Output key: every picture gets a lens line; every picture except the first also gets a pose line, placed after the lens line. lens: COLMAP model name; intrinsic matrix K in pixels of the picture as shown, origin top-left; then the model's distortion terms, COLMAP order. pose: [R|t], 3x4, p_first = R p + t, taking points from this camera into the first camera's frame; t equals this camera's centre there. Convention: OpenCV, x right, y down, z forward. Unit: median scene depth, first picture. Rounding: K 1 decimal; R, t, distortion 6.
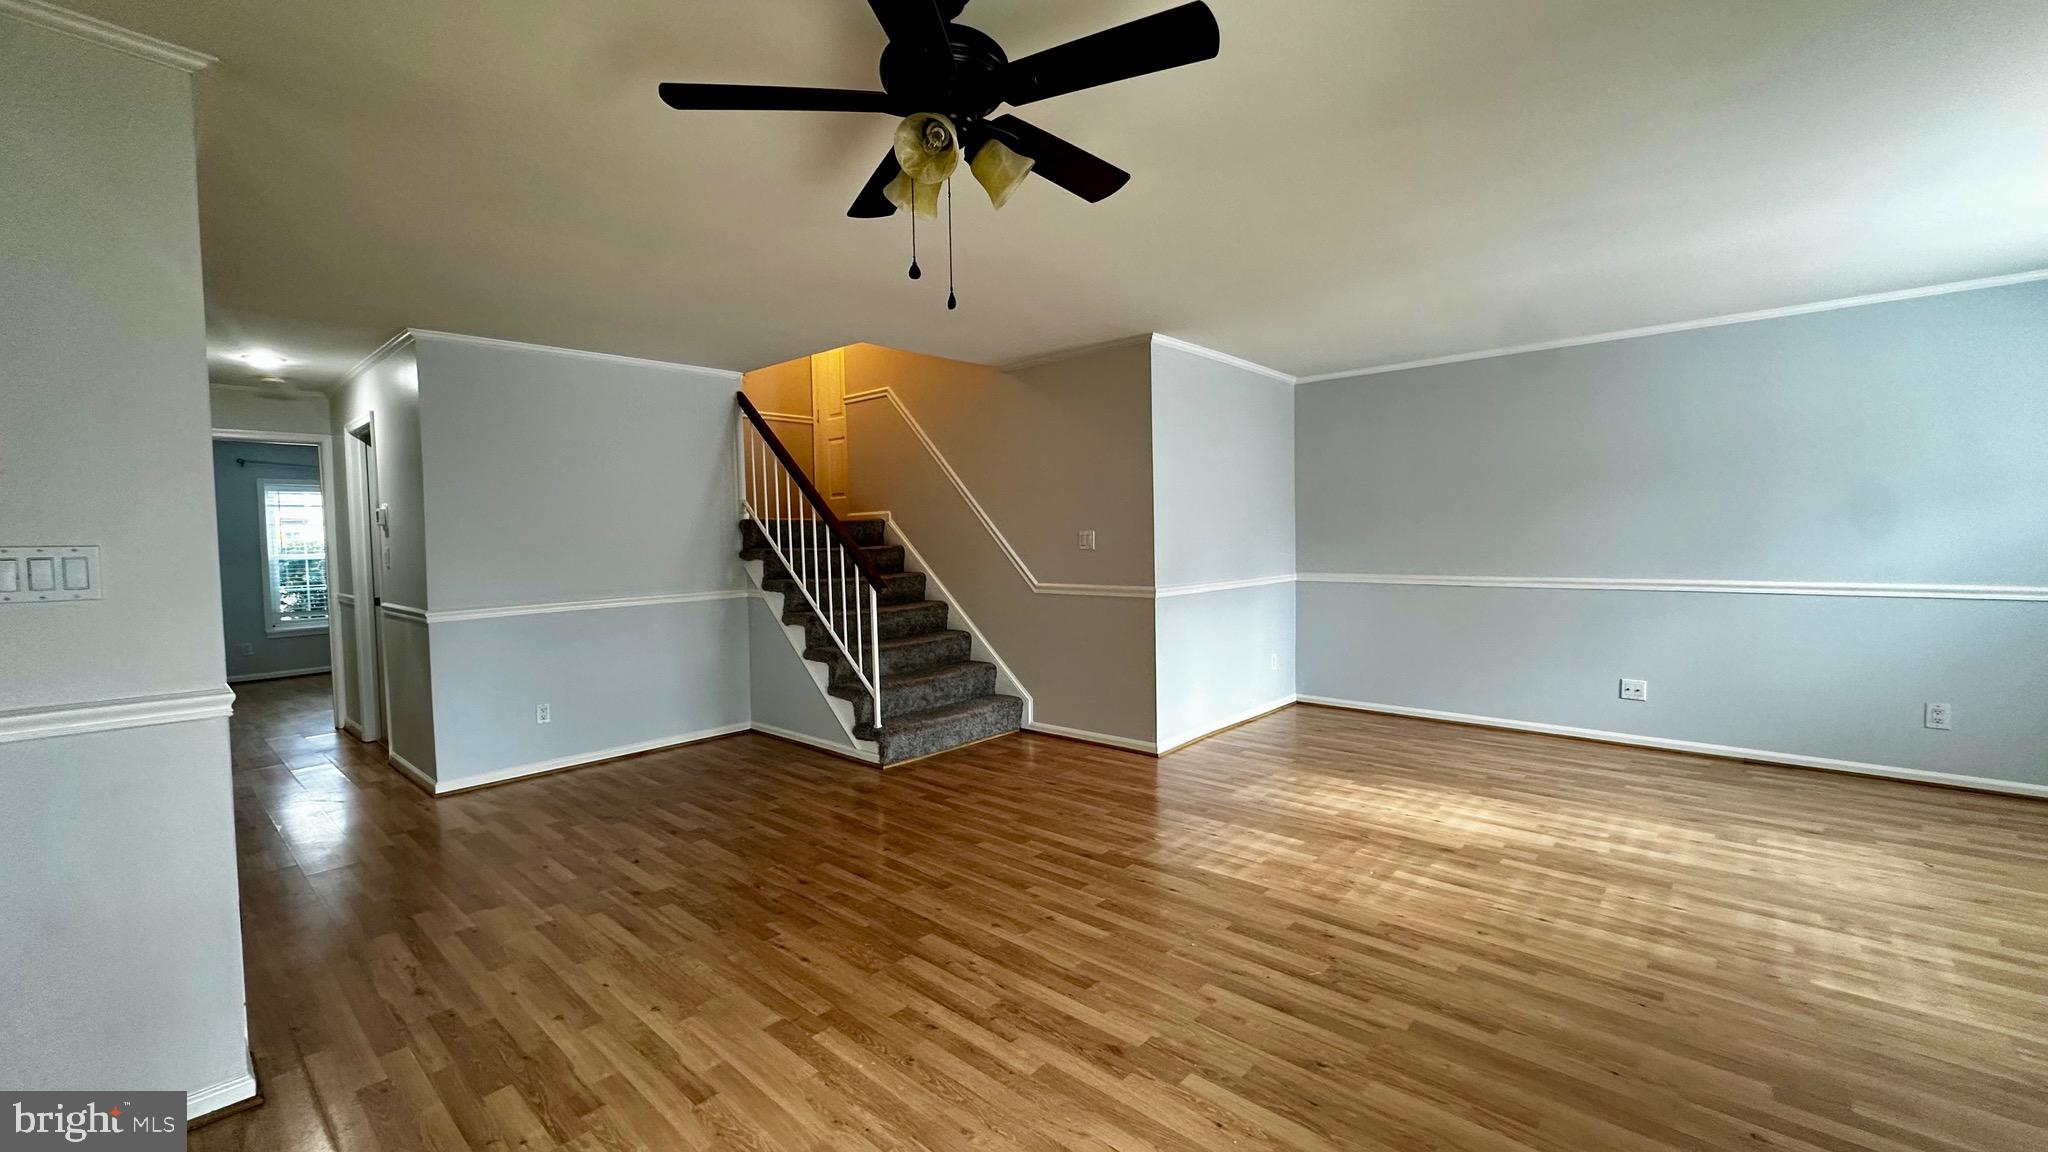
lens RADIAL K [[818.1, 0, 1024.0], [0, 818.1, 576.0], [0, 0, 1]] dist [-0.003312, 0.000117]
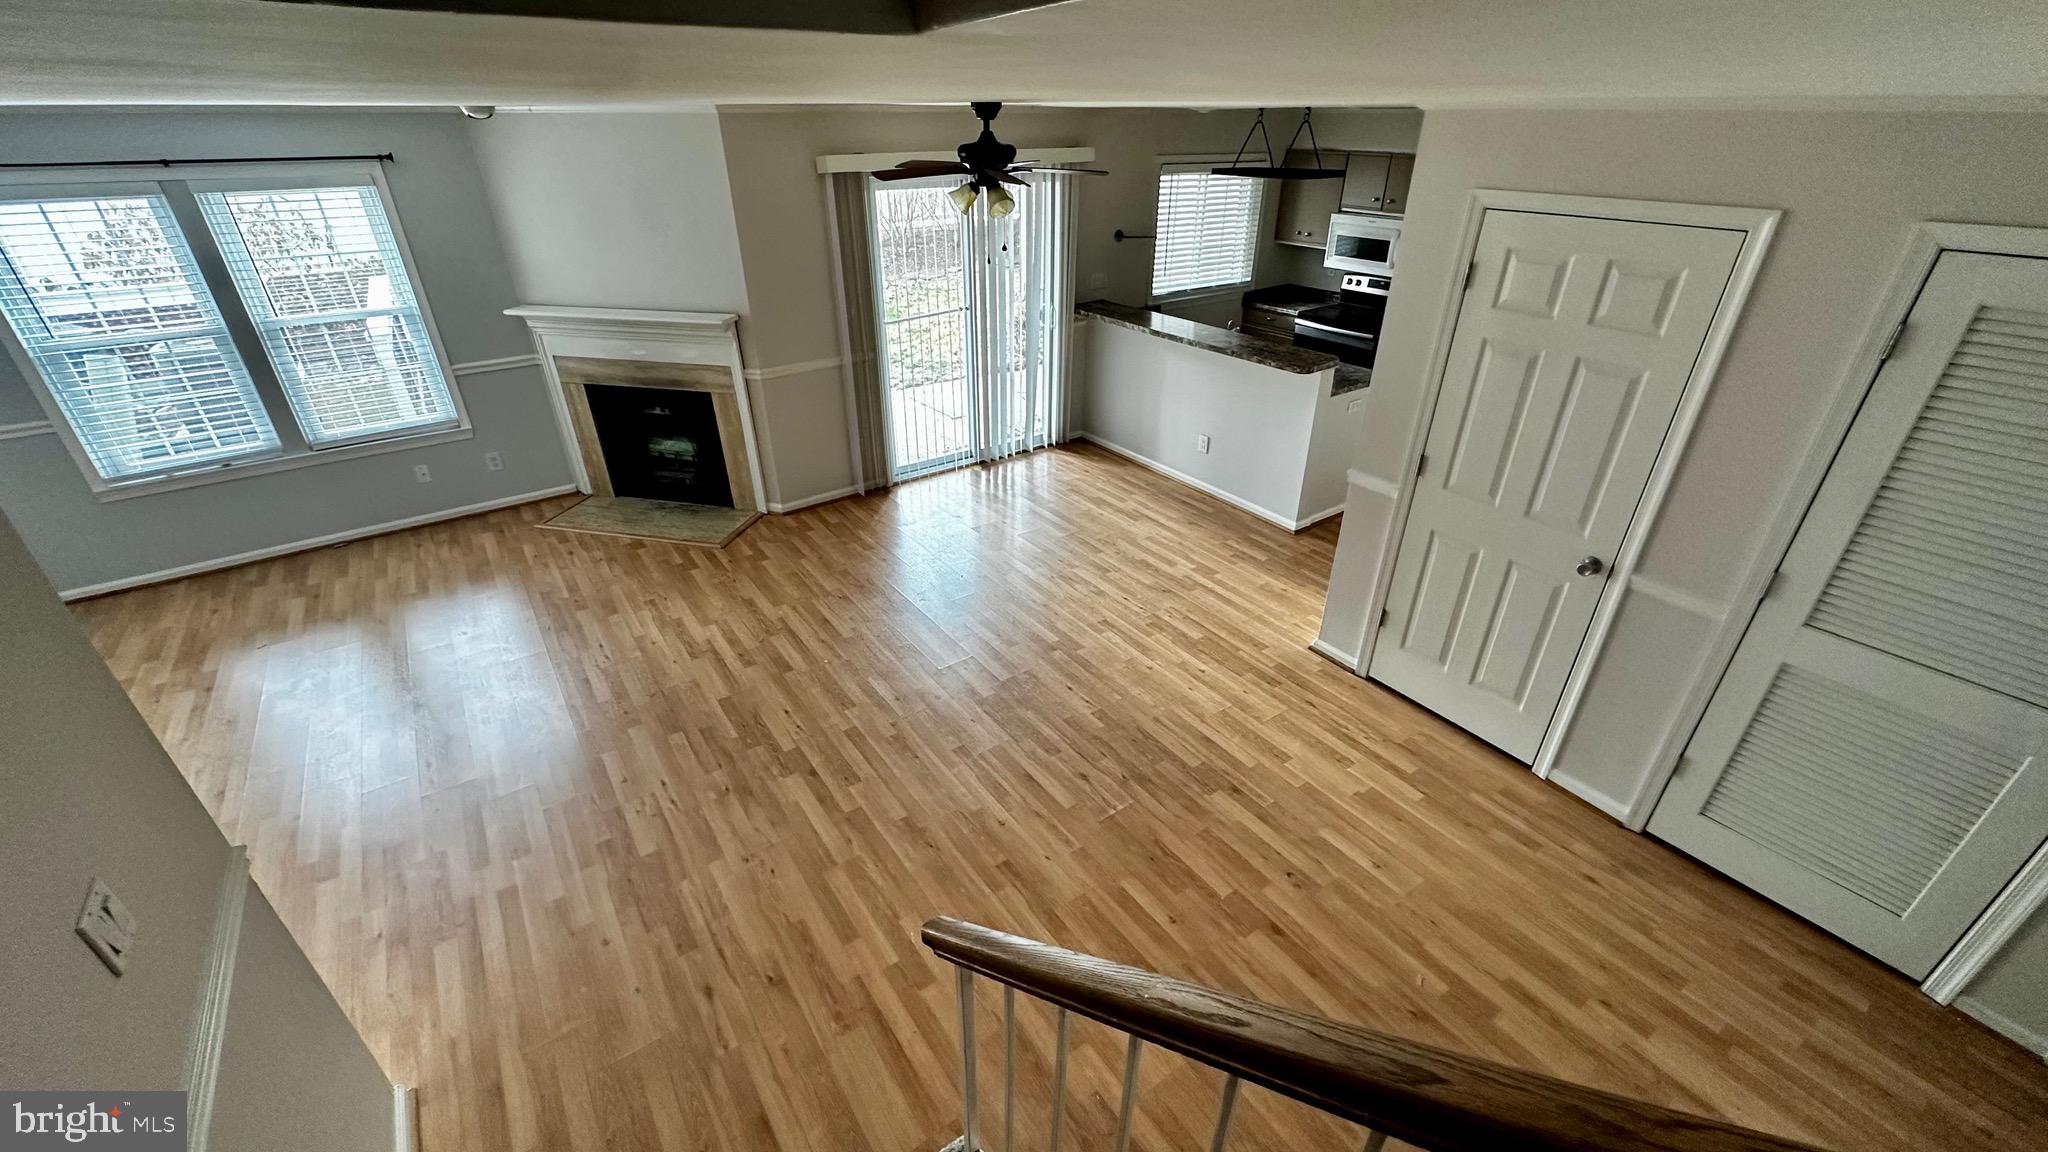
lens RADIAL K [[810.1, 0, 1024.0], [0, 810.1, 576.0], [0, 0, 1]] dist [-0.002053, -0.000107]
pose [[-0.974323, -0.092381, 0.205330, -0.327011], [0.031546, 0.846945, 0.530744, -0.351529], [-0.222934, 0.523594, -0.822283, 1.482388]]
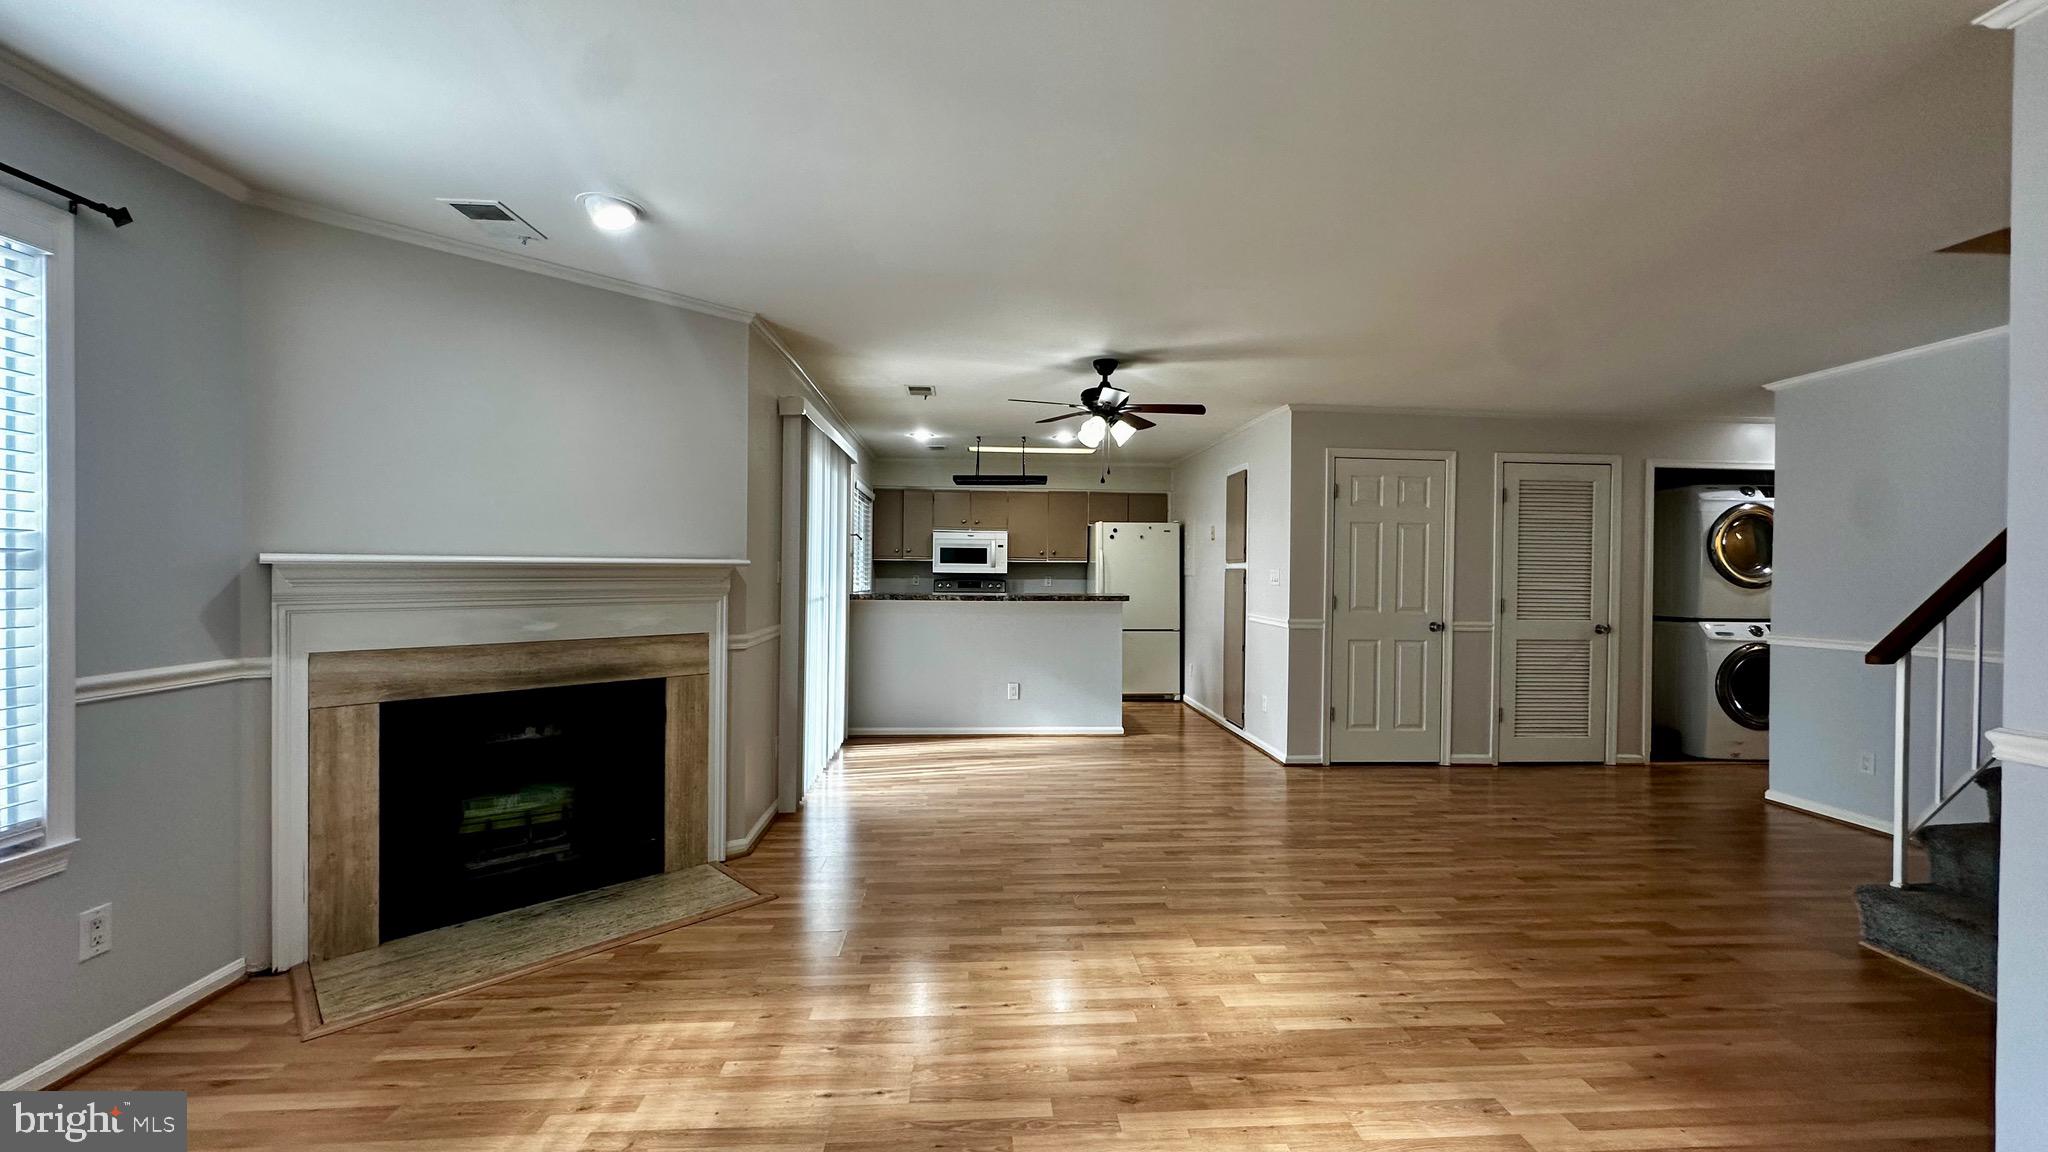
lens RADIAL K [[818.1, 0, 1024.0], [0, 818.1, 576.0], [0, 0, 1]] dist [-0.003312, 0.000117]
pose [[-0.700757, 0.015358, -0.713235, 0.895928], [-0.033820, 0.997929, 0.054716, -0.070945], [0.712598, 0.062465, -0.698786, 1.207362]]
